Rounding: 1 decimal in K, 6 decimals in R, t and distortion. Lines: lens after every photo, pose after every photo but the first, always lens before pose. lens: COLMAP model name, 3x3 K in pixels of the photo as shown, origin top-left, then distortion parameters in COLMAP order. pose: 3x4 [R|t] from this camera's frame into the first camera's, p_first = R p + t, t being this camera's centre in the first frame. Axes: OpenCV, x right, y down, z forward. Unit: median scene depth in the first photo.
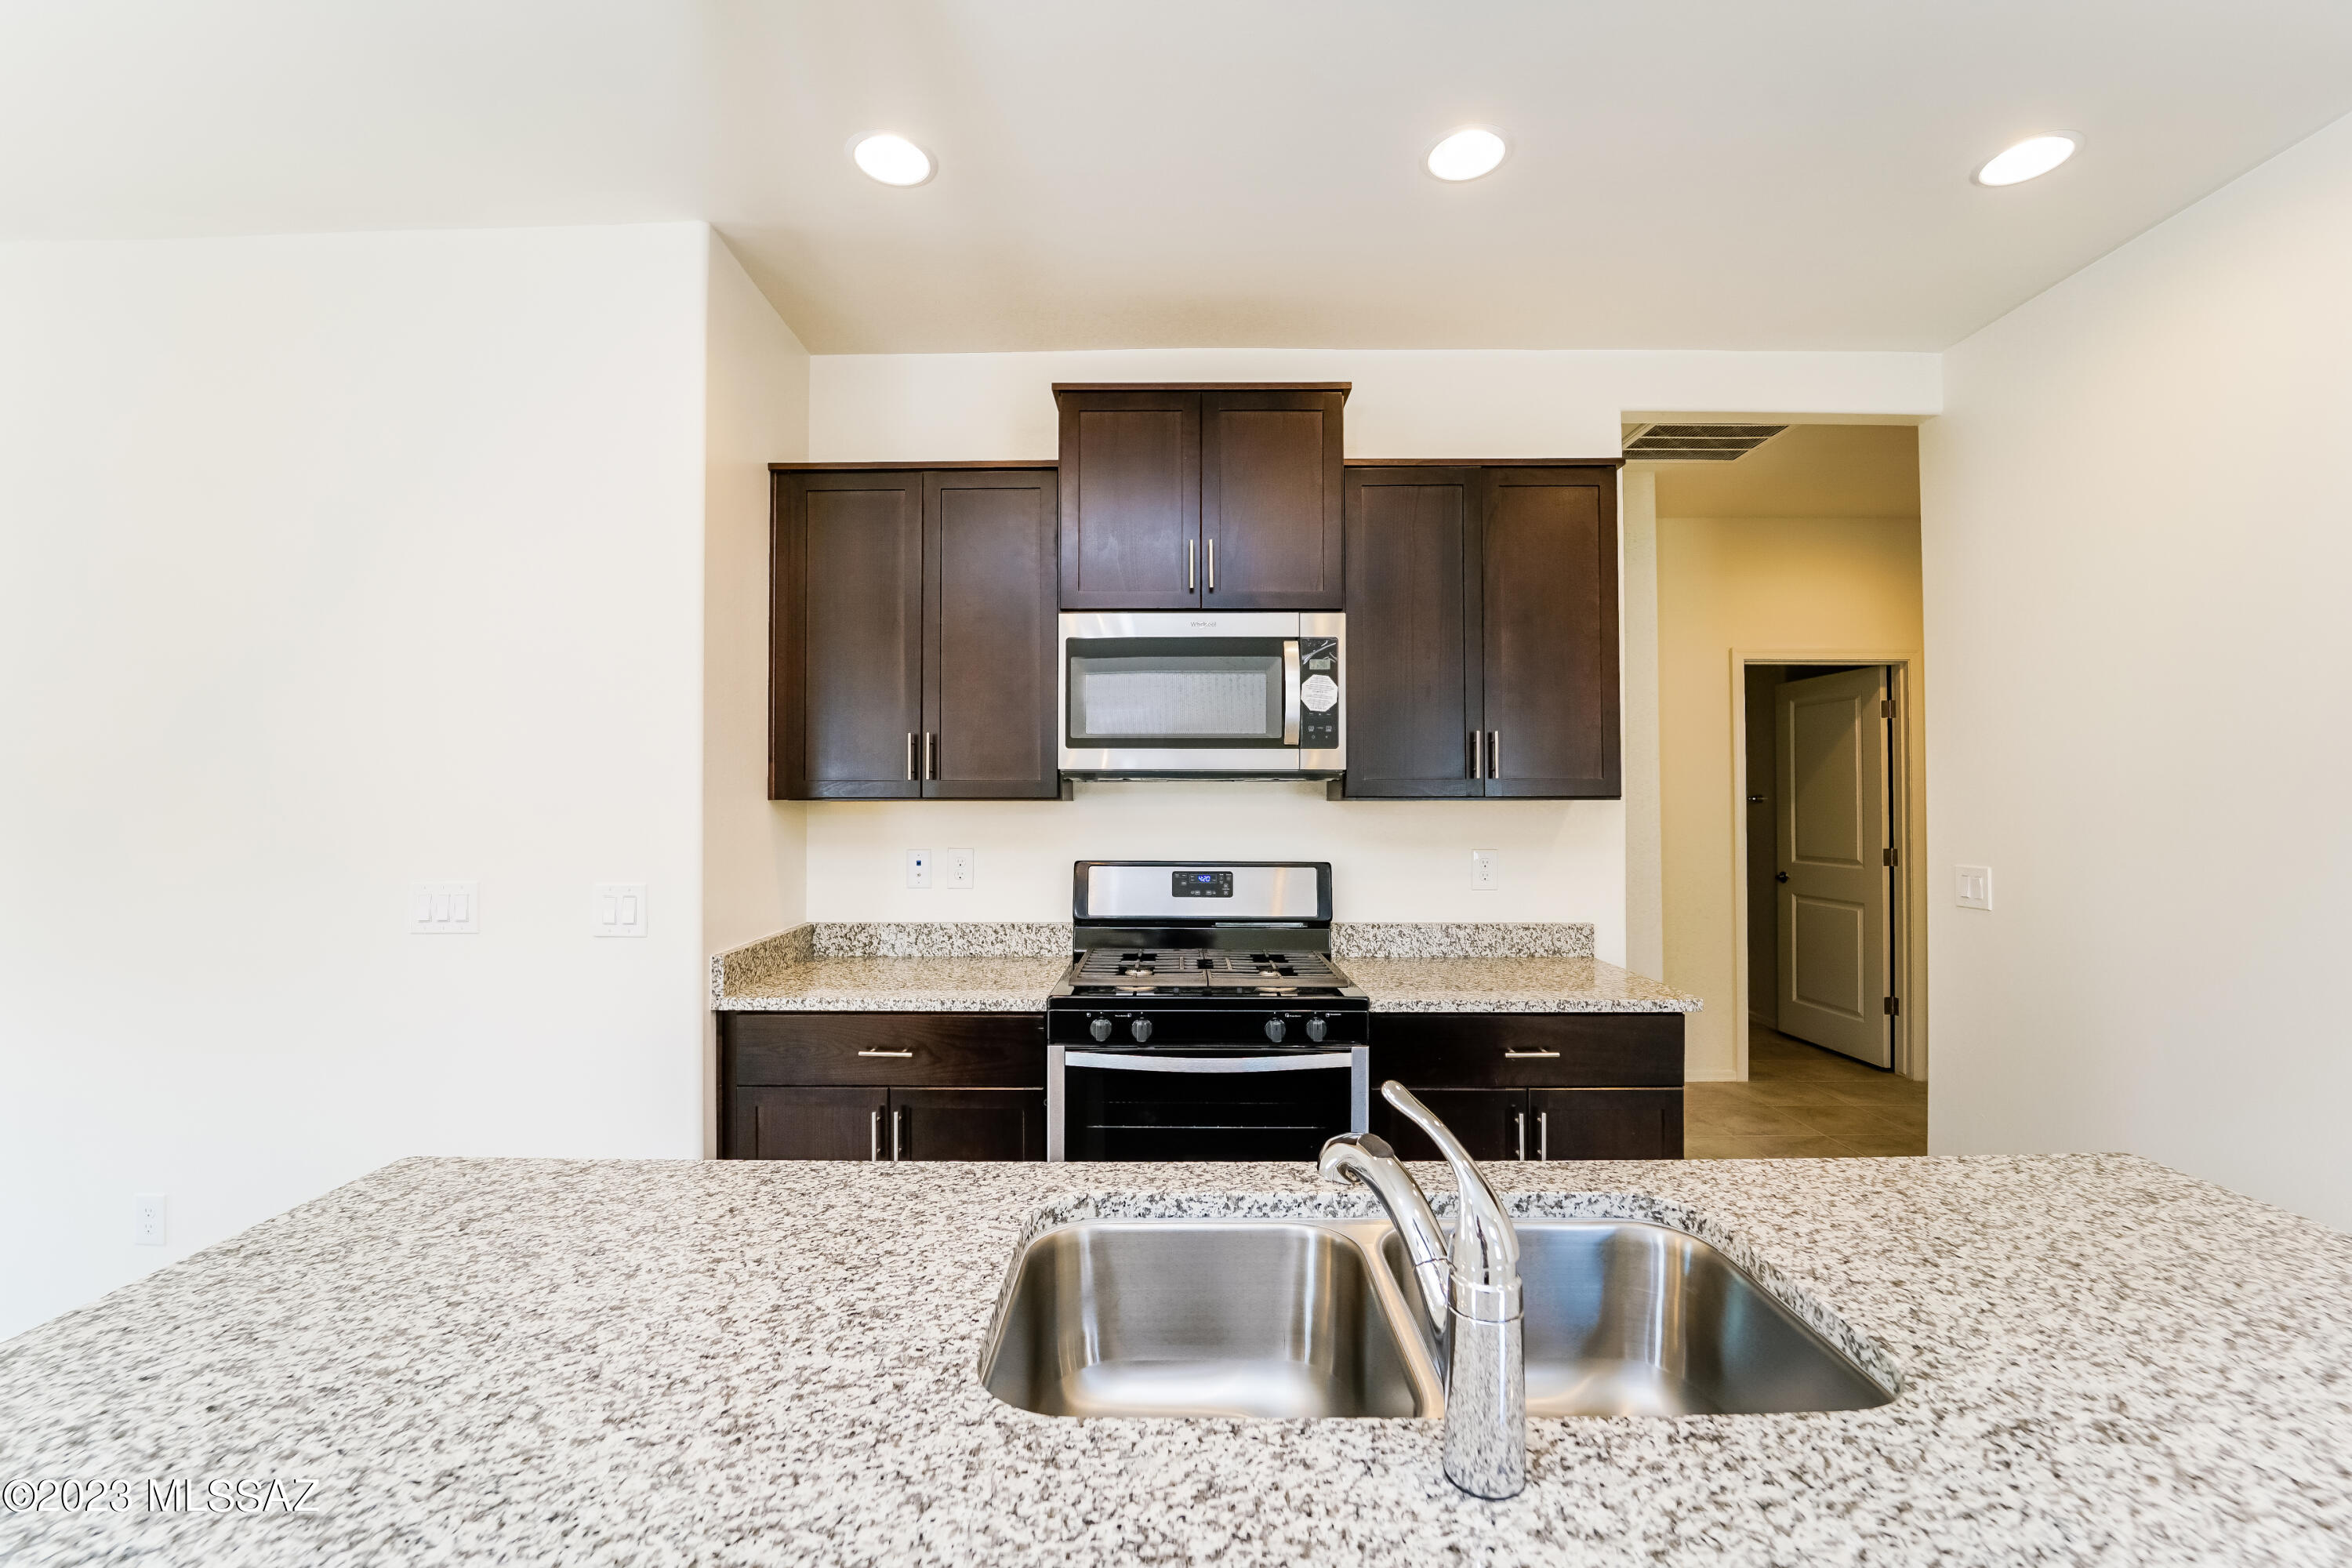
lens RADIAL K [[960.6, 0, 1160.3], [0, 960.6, 778.4], [0, 0, 1]] dist [-0.017577, 0.000838]
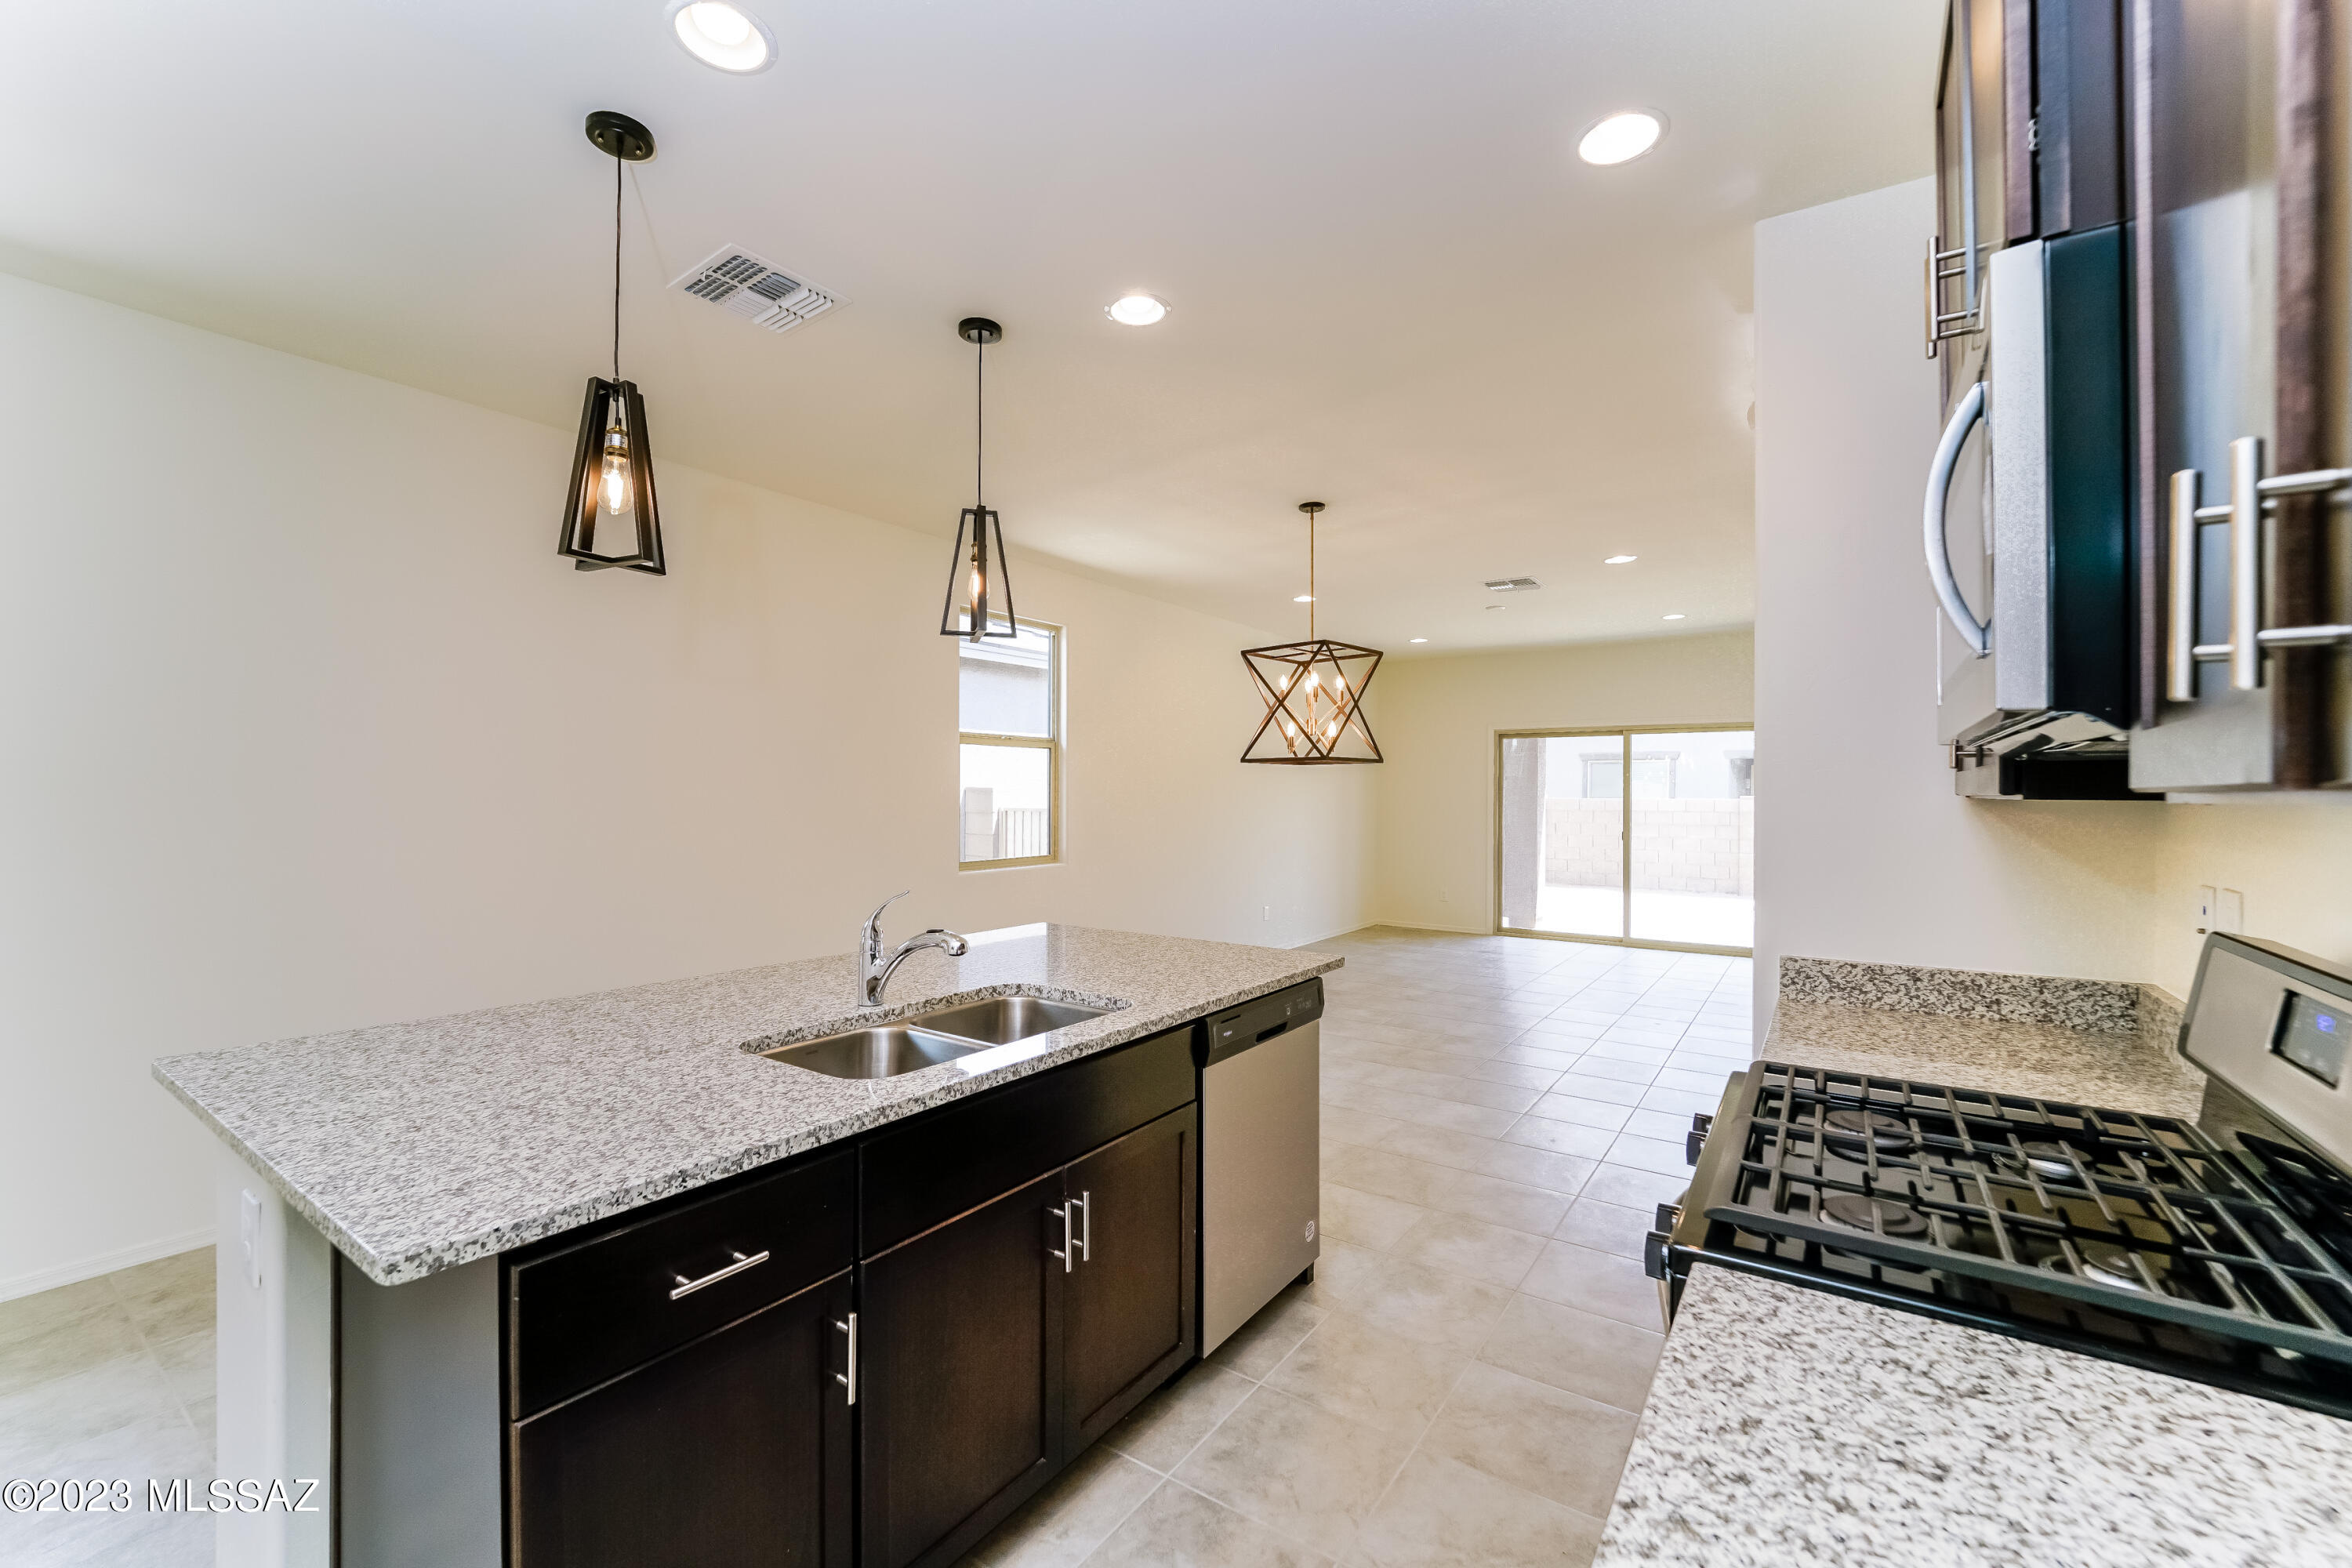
lens RADIAL K [[960.6, 0, 1175.7], [0, 960.6, 787.5], [0, 0, 1]] dist [-0.017577, 0.000838]
pose [[-0.556582, -0.006814, -0.830765, 0.636105], [0.009566, 0.999848, -0.014610, 0.018794], [0.830737, -0.016079, -0.556432, 0.948537]]
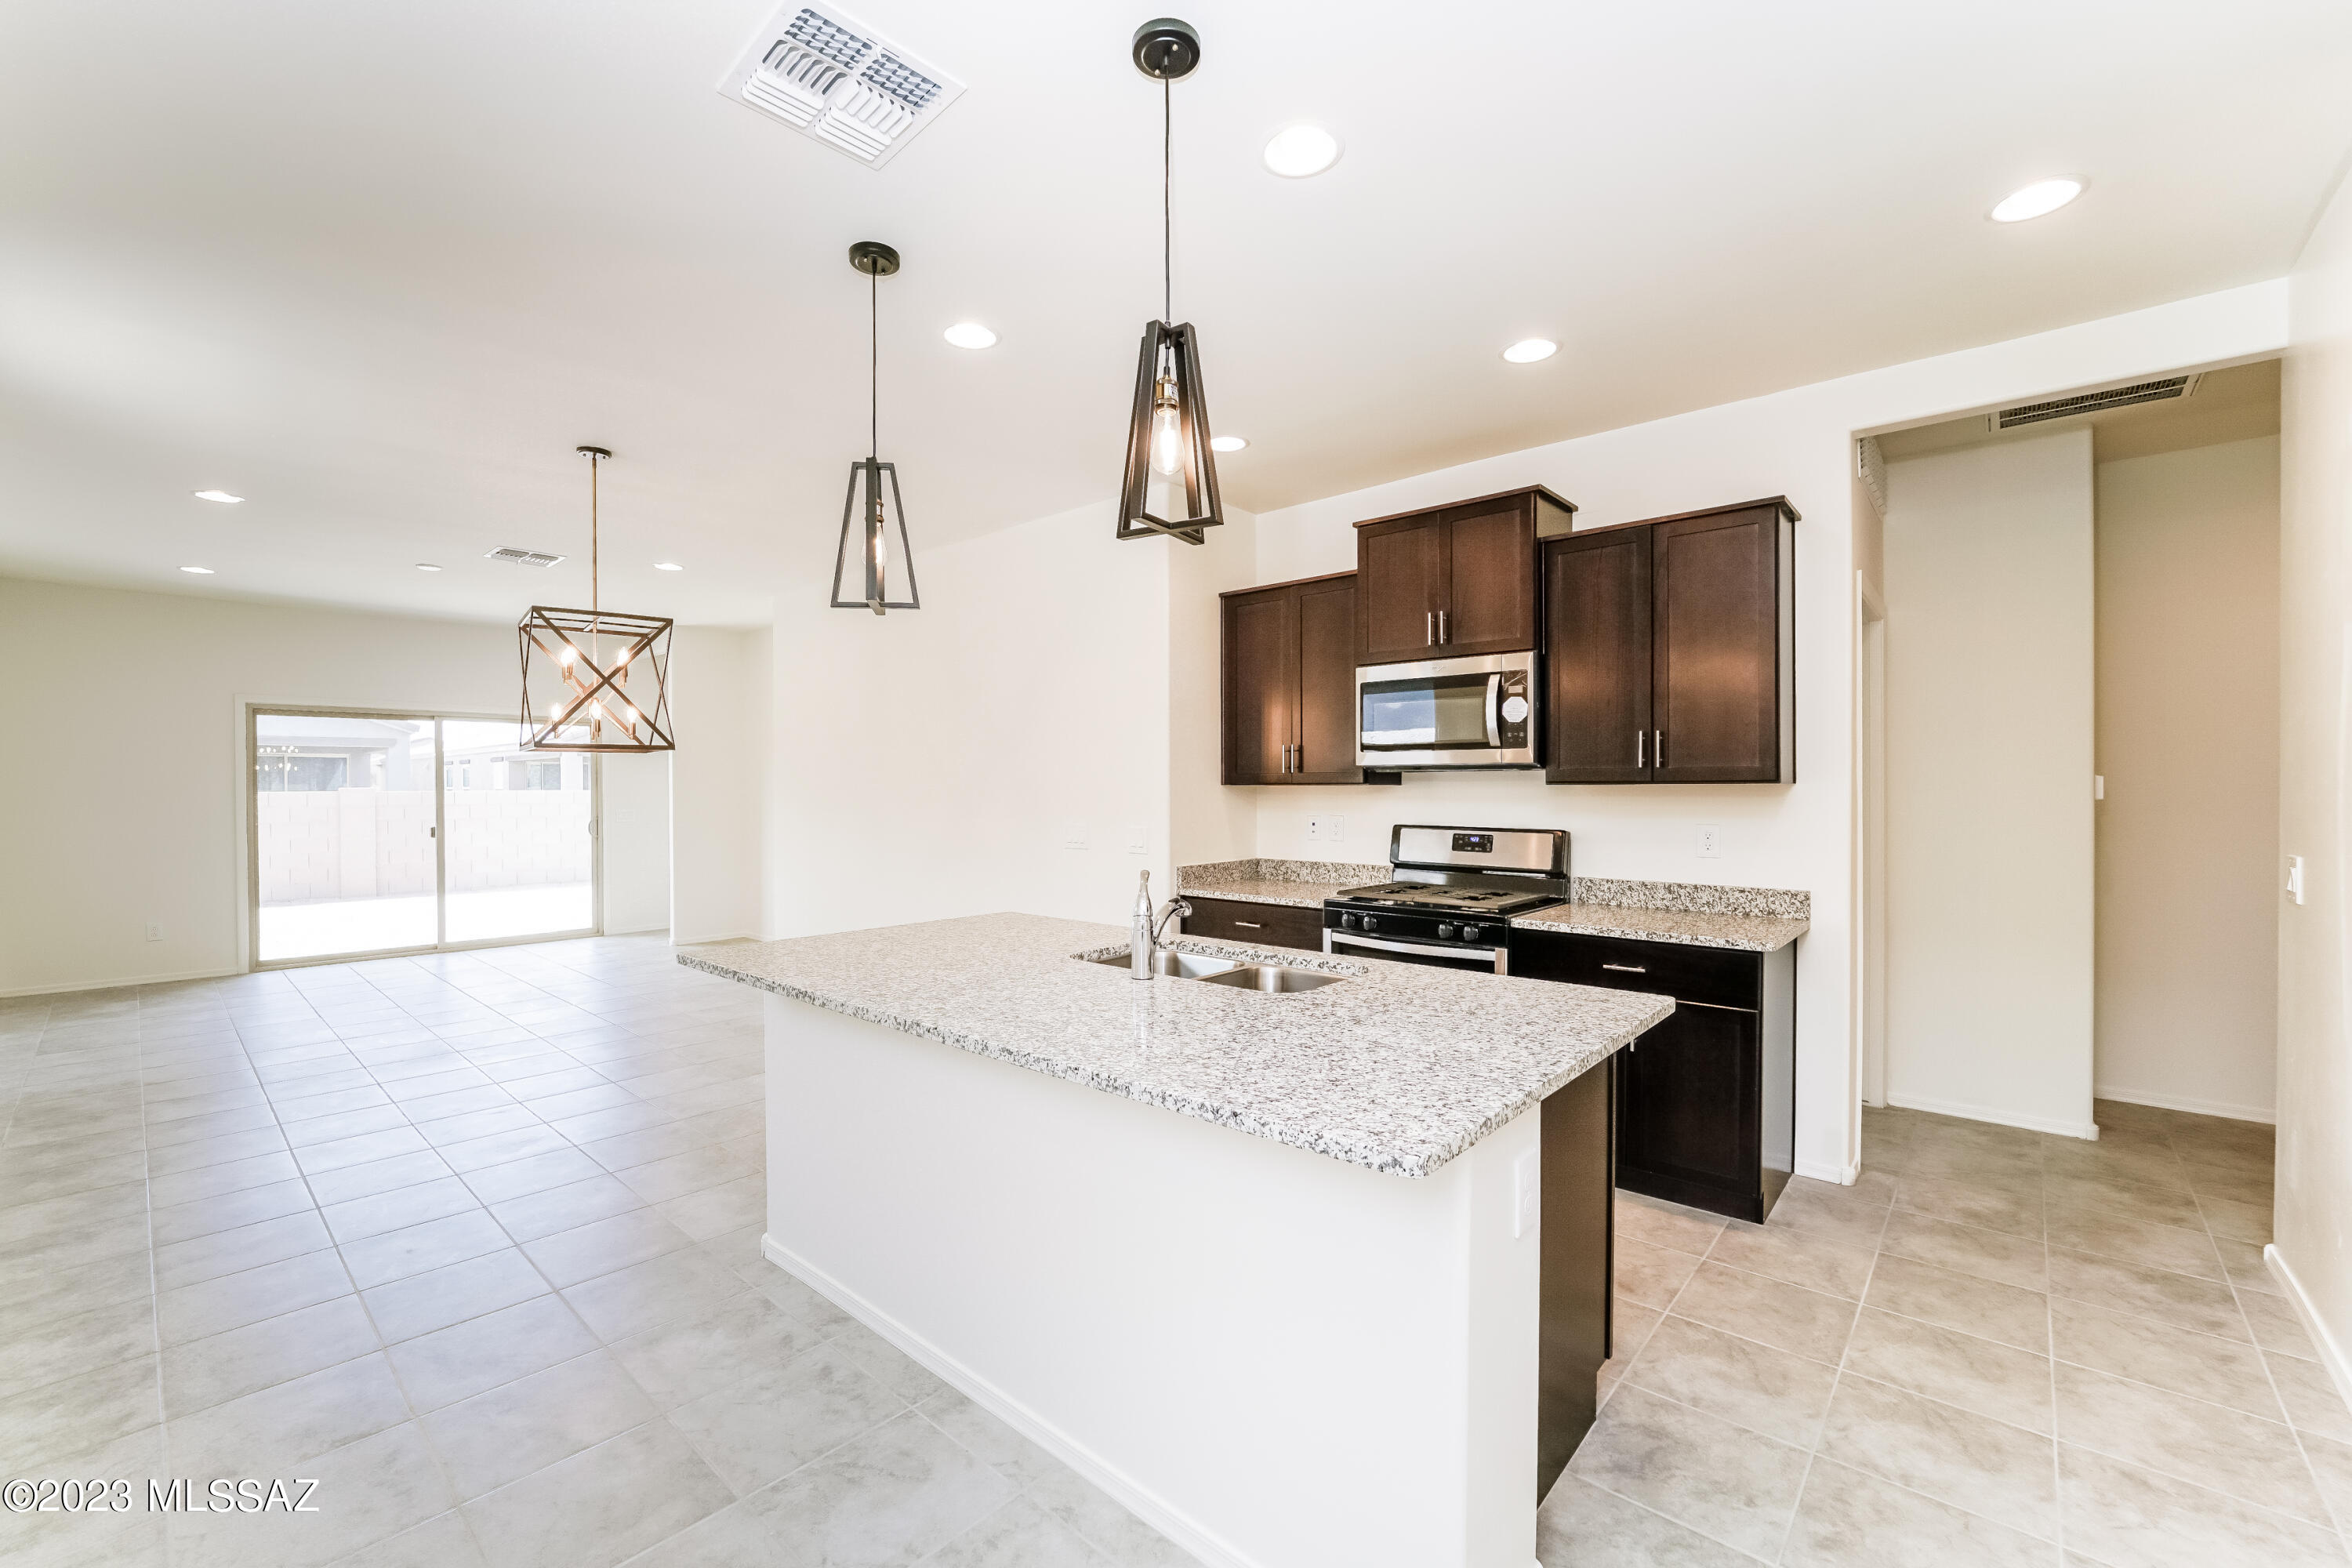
lens RADIAL K [[960.6, 0, 1171.5], [0, 960.6, 792.4], [0, 0, 1]] dist [-0.017577, 0.000838]
pose [[0.754846, 0.003991, -0.655889, 0.710837], [0.015877, 0.999577, 0.024355, -0.008072], [0.655709, -0.028798, 0.754464, -0.412033]]
